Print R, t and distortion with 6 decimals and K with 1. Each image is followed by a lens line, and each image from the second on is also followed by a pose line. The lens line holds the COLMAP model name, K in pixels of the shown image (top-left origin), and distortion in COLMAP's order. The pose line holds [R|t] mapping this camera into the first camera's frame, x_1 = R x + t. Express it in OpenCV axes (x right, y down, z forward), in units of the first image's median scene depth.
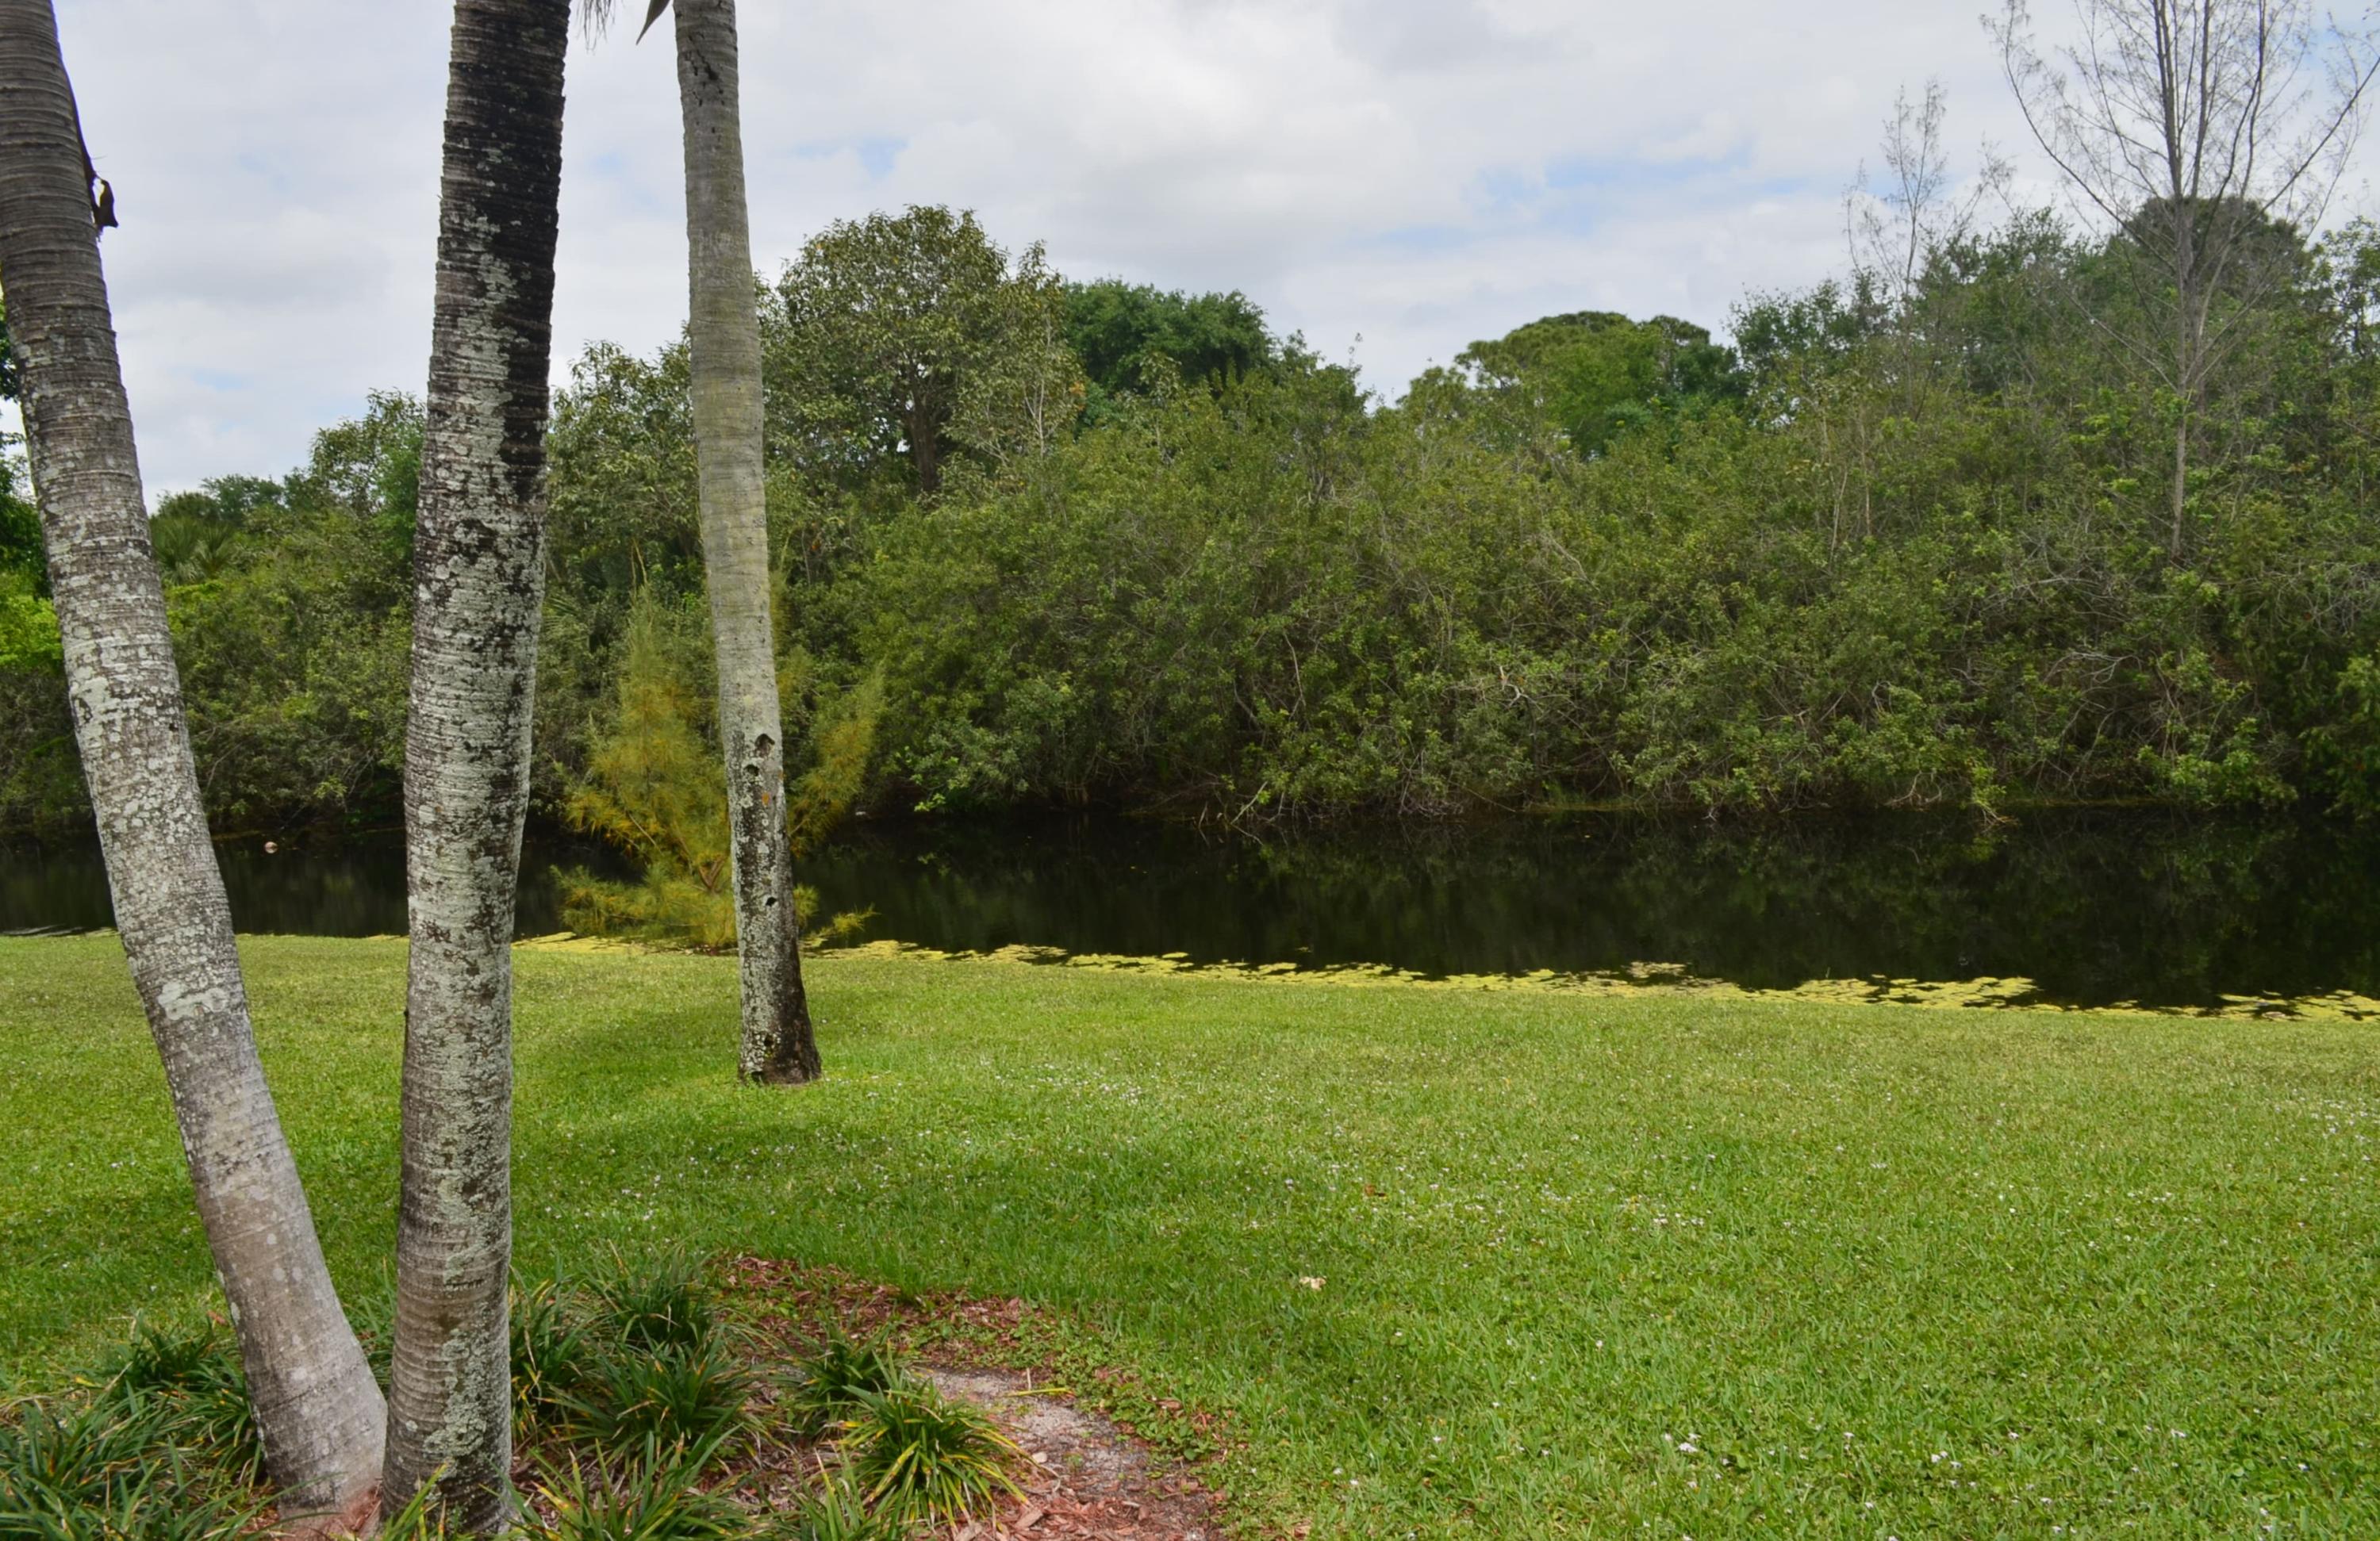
lens RADIAL K [[1834.3, 0, 1189.8], [0, 1834.3, 758.5], [0, 0, 1]] dist [-0.023344, 0.004534]
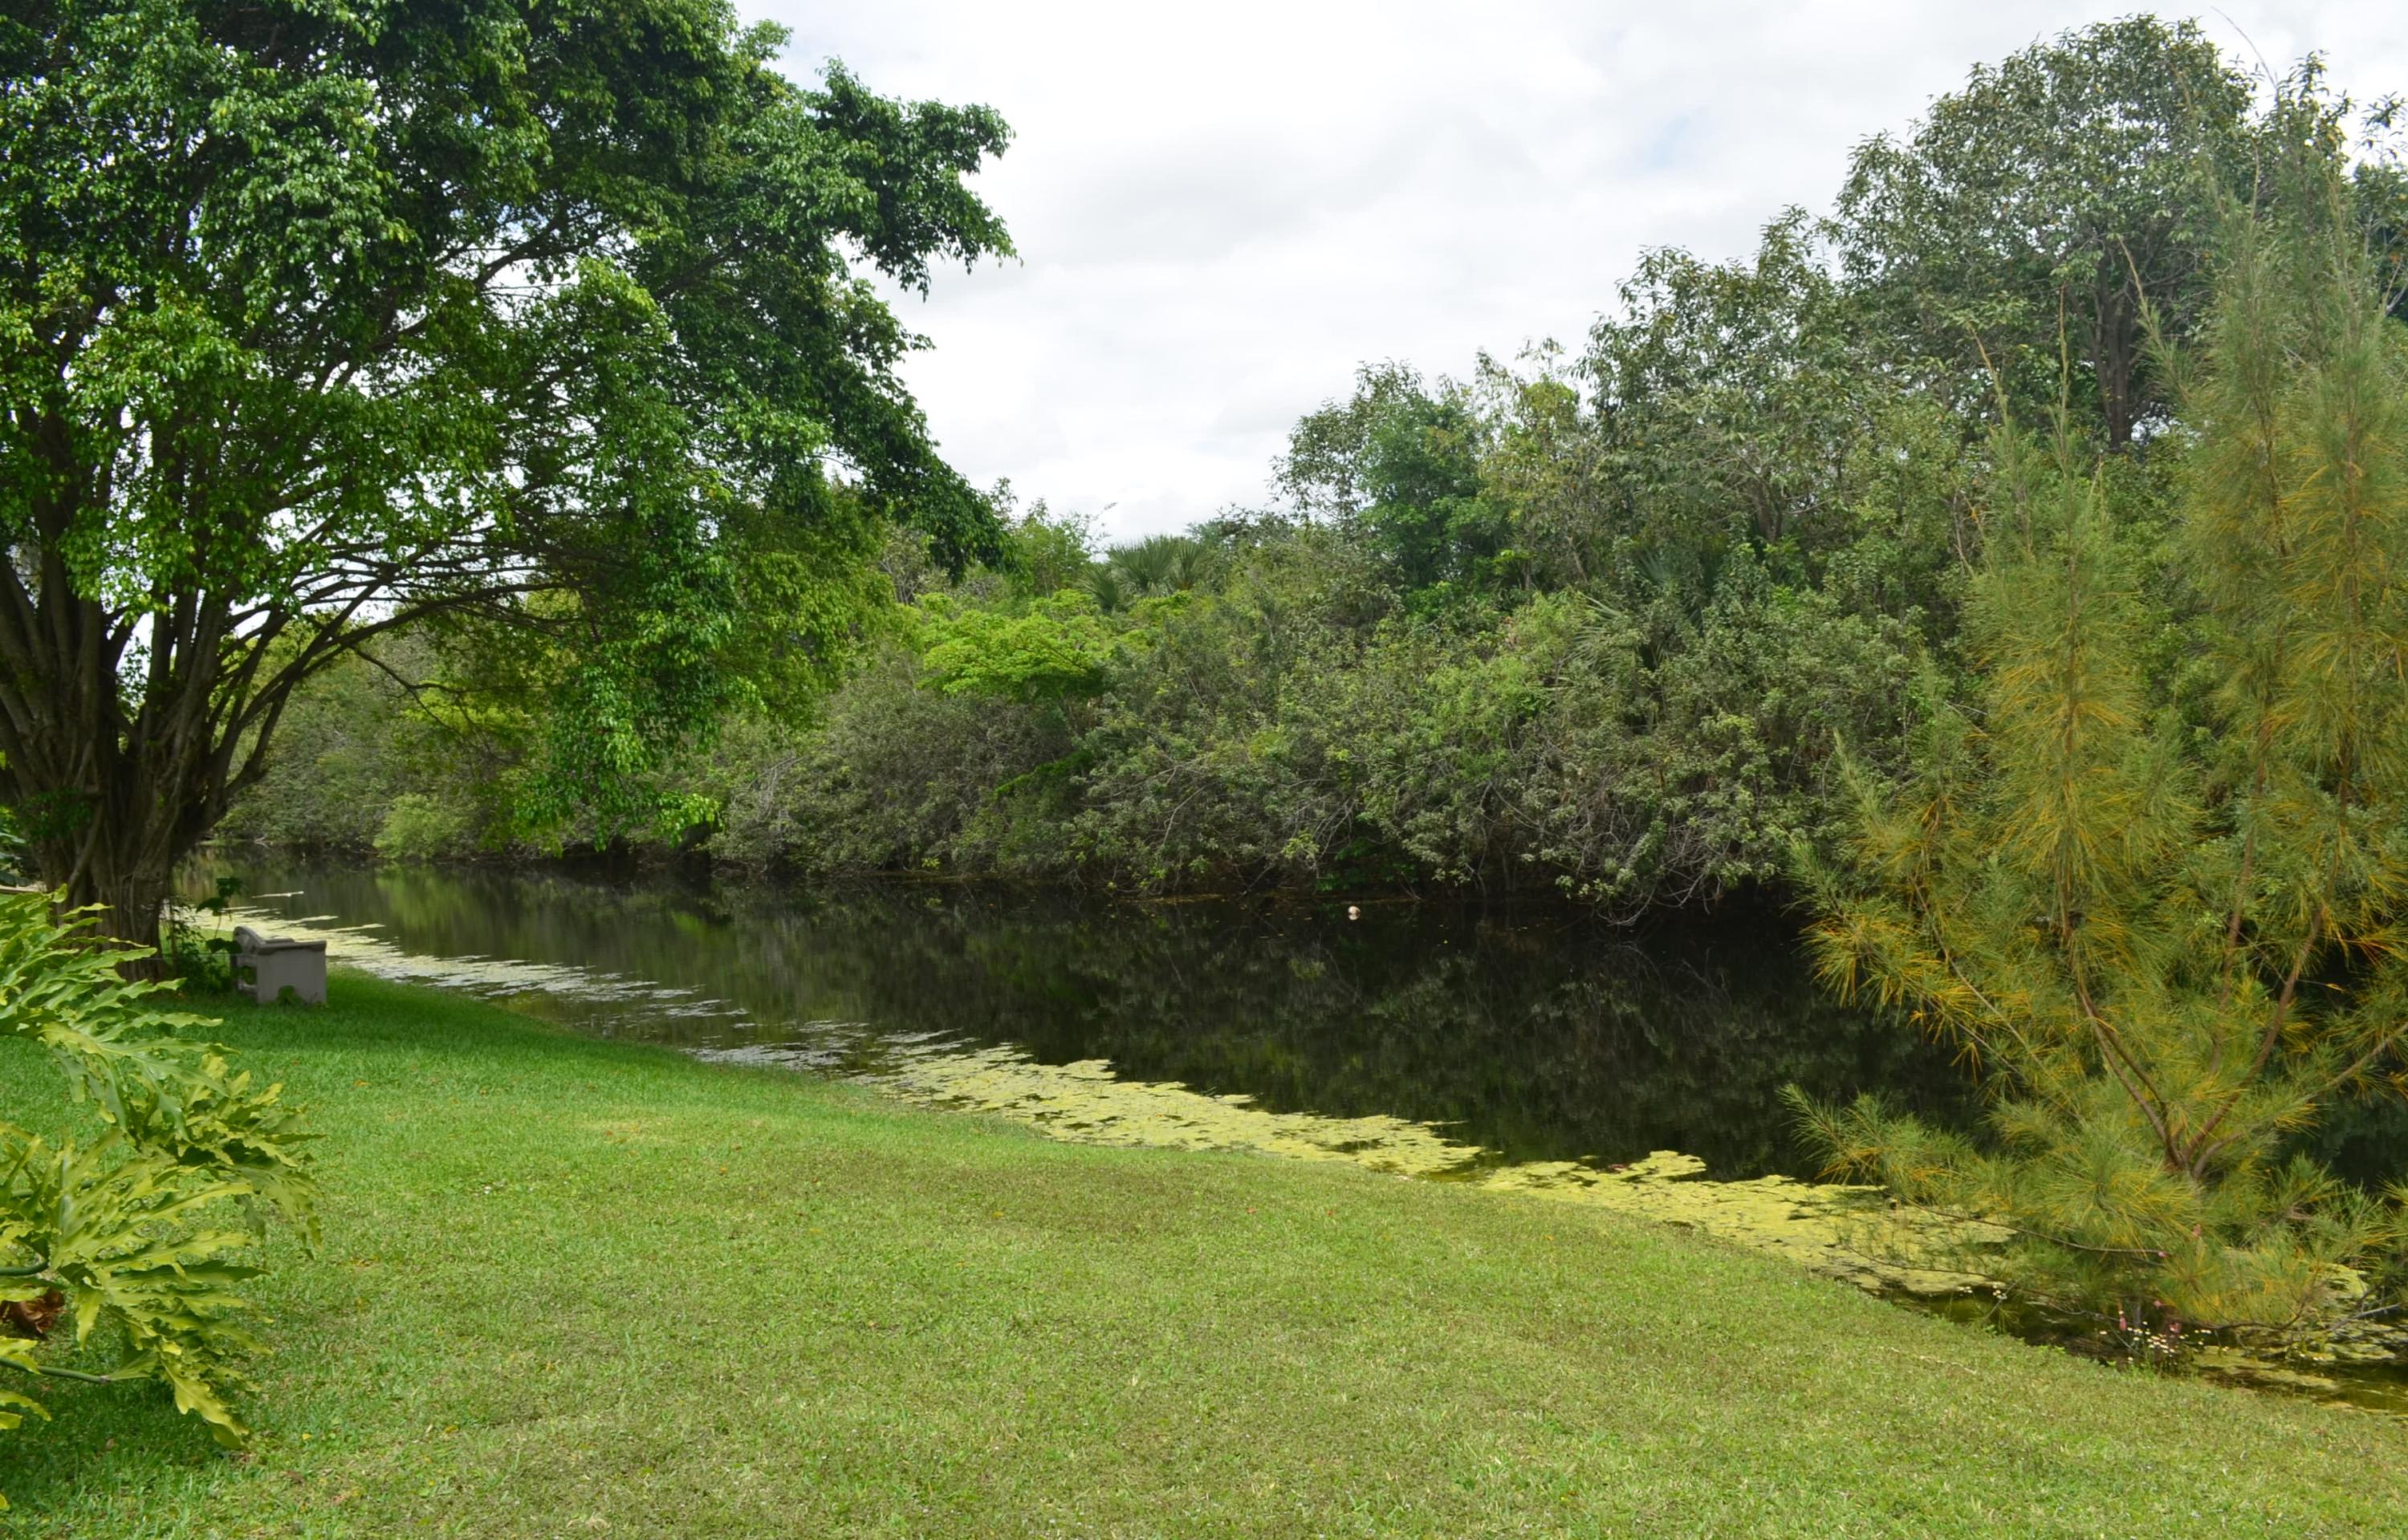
lens RADIAL K [[1856.0, 0, 1209.9], [0, 1856.0, 779.1], [0, 0, 1]] dist [-0.023344, 0.004534]
pose [[0.884344, 0.024499, -0.466193, -0.128065], [-0.034806, 0.999303, -0.013510, -0.000600], [0.465537, 0.028174, 0.884580, 0.262420]]
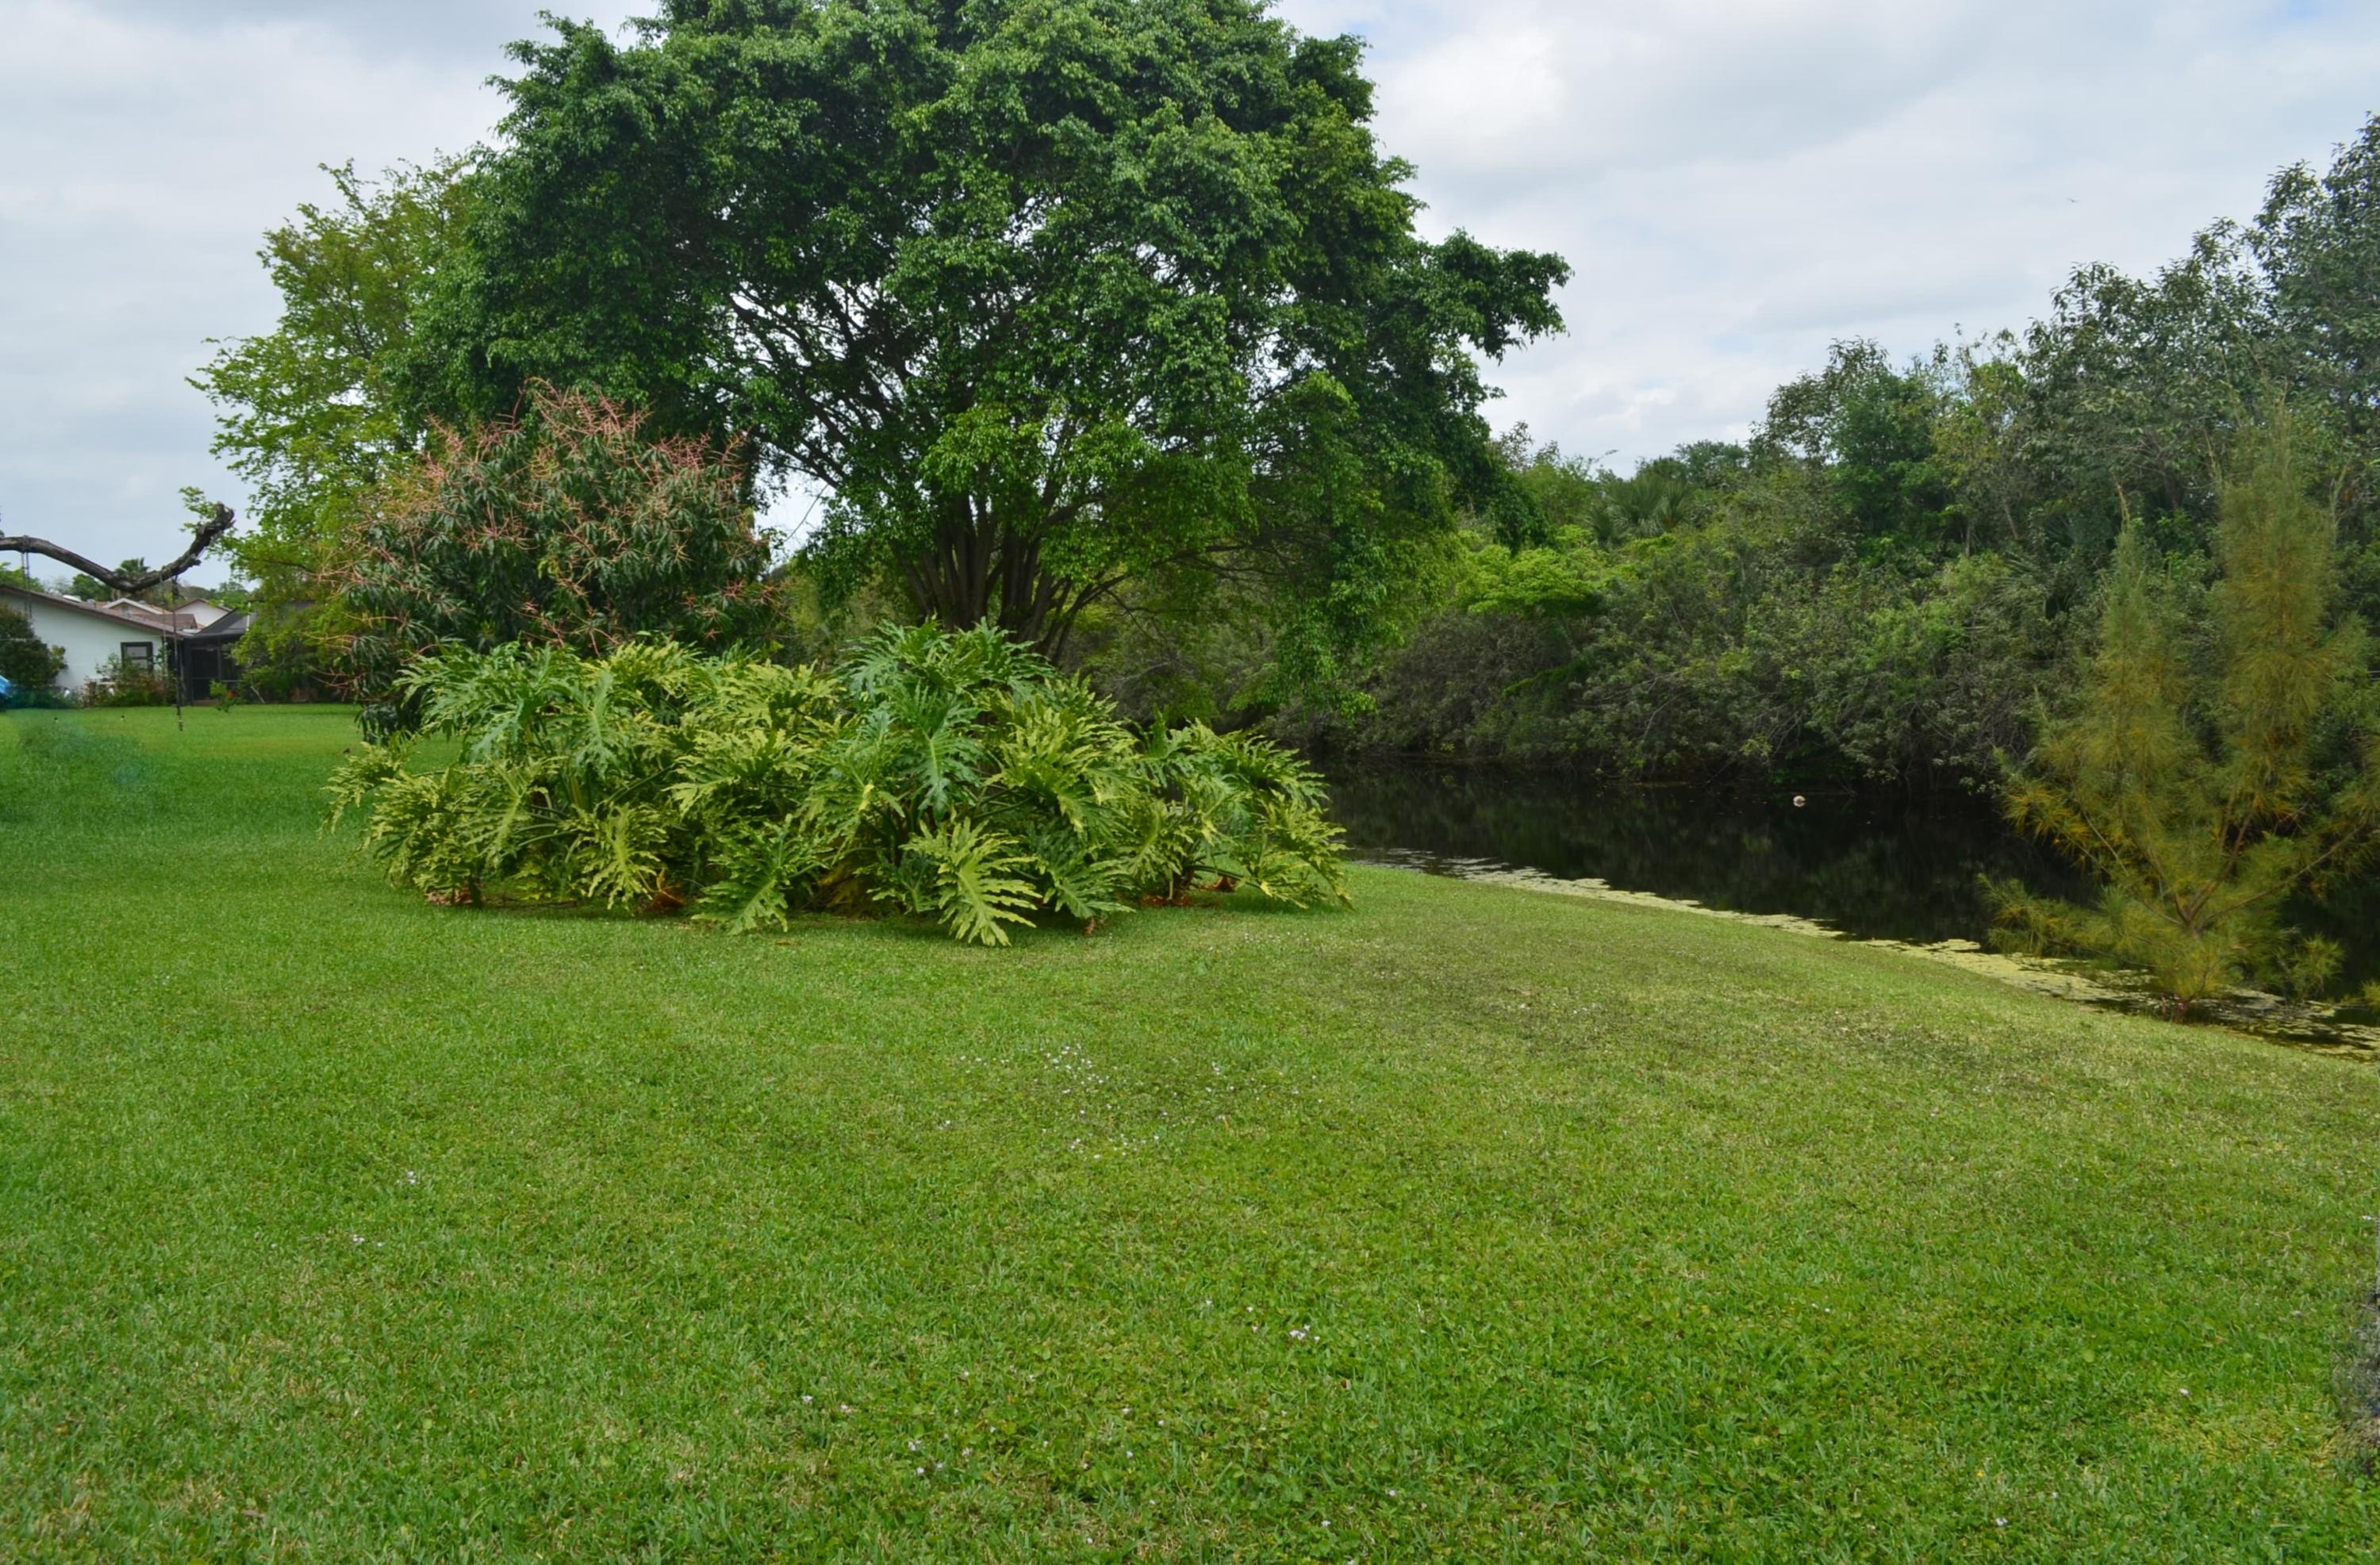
lens RADIAL K [[1809.1, 0, 1195.2], [0, 1809.1, 776.7], [0, 0, 1]] dist [-0.027666, 0.007220]
pose [[0.729771, 0.093183, -0.677312, -0.029118], [-0.072582, 0.995629, 0.058772, -0.002595], [0.679828, 0.006271, 0.733344, 0.076003]]
